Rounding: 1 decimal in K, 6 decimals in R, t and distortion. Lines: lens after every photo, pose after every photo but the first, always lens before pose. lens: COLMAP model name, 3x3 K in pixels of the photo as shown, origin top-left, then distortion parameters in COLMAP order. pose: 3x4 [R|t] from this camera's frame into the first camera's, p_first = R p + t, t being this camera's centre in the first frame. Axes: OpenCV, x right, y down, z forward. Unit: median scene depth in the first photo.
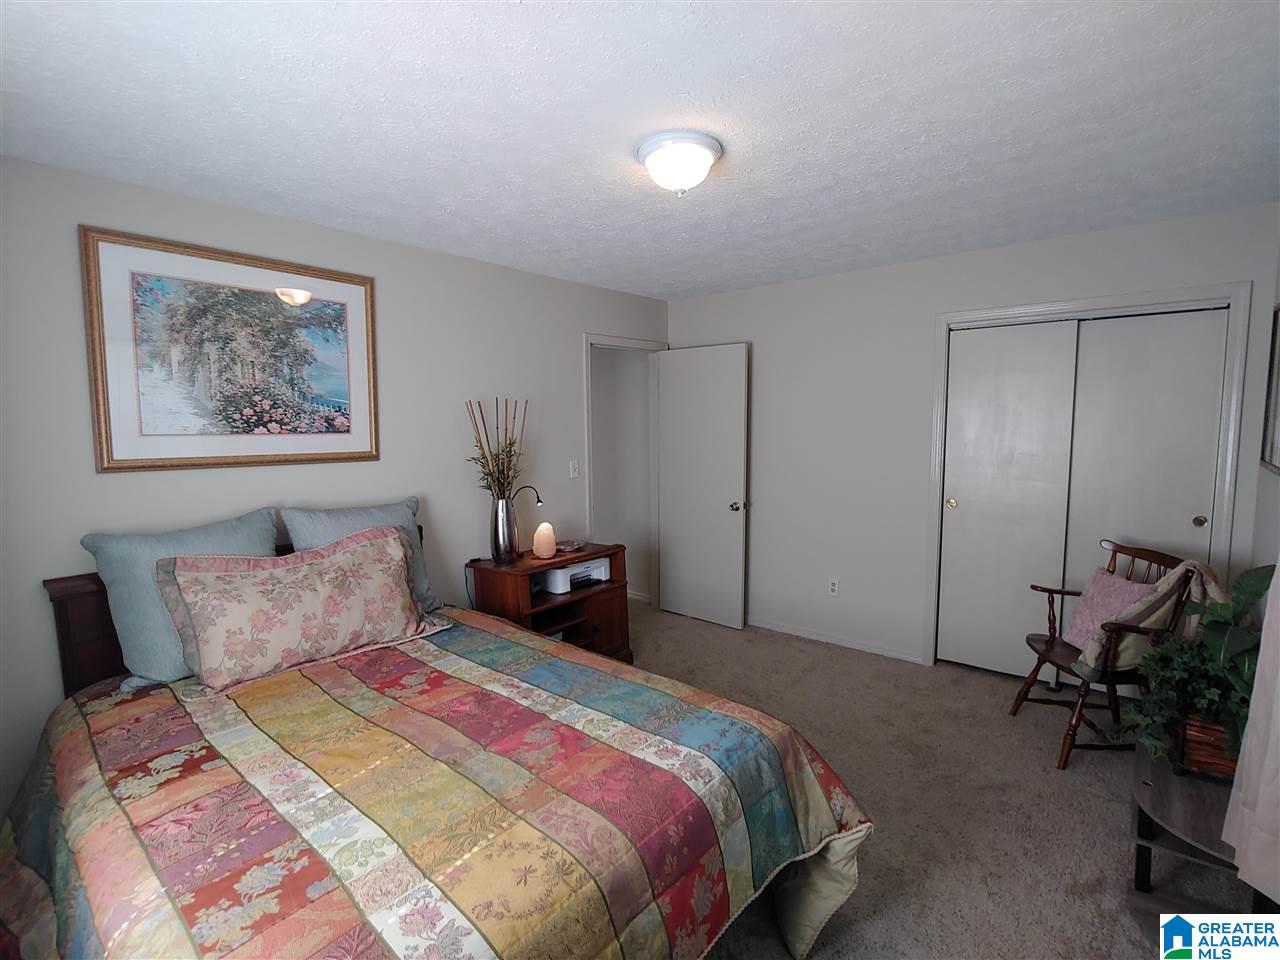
lens RADIAL K [[605.5, 0, 638.7], [0, 605.5, 474.3], [0, 0, 1]] dist [-0.021484, 0.001367]
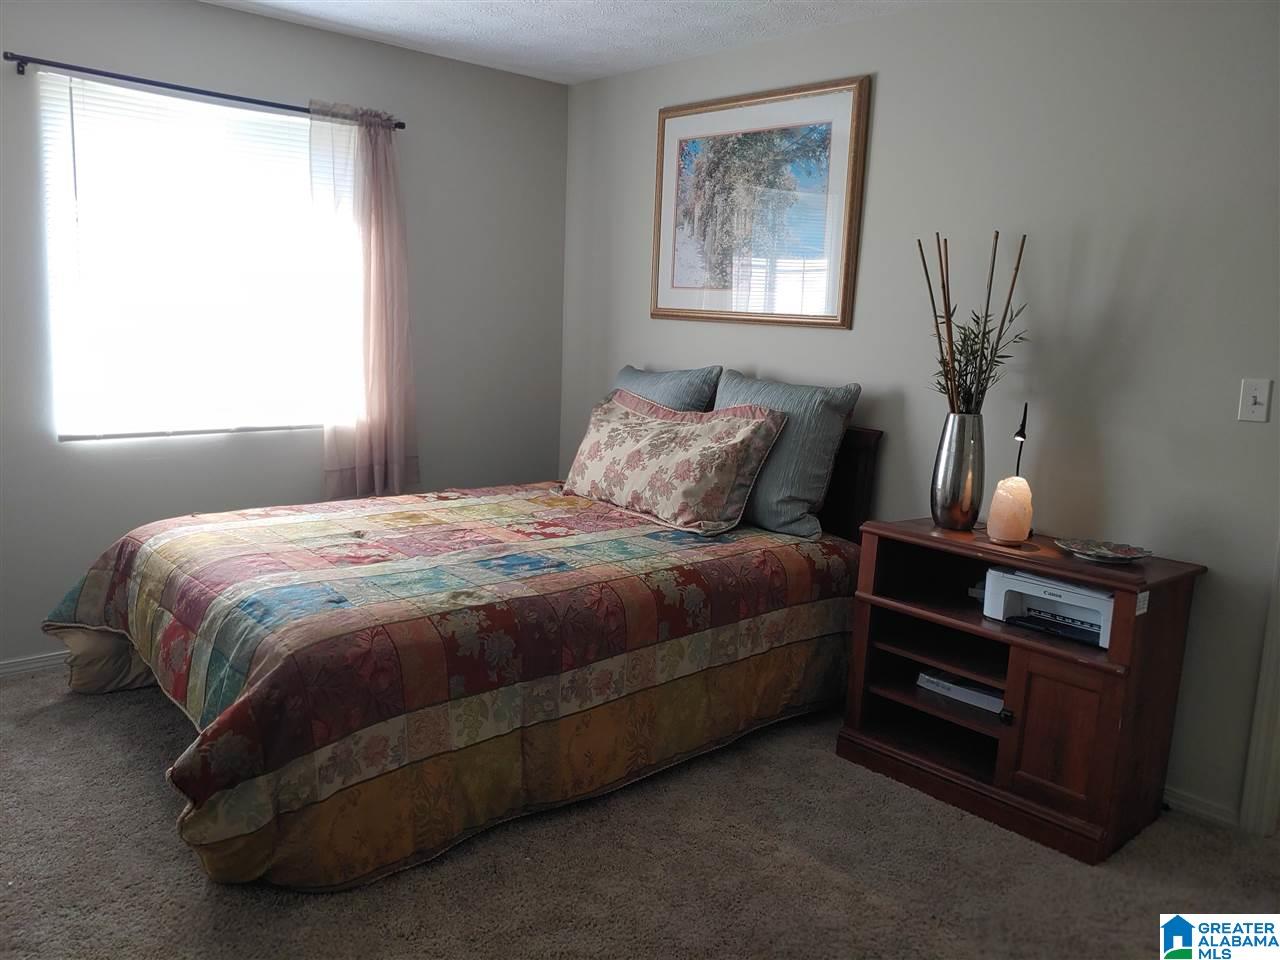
lens RADIAL K [[963.3, 0, 634.7], [0, 963.3, 466.5], [0, 0, 1]] dist [0.009429, -0.030549]
pose [[-0.131514, 0.161825, -0.978017, 0.962601], [-0.124032, 0.976147, 0.178194, -0.046363], [0.983524, 0.144740, -0.108305, 1.105898]]
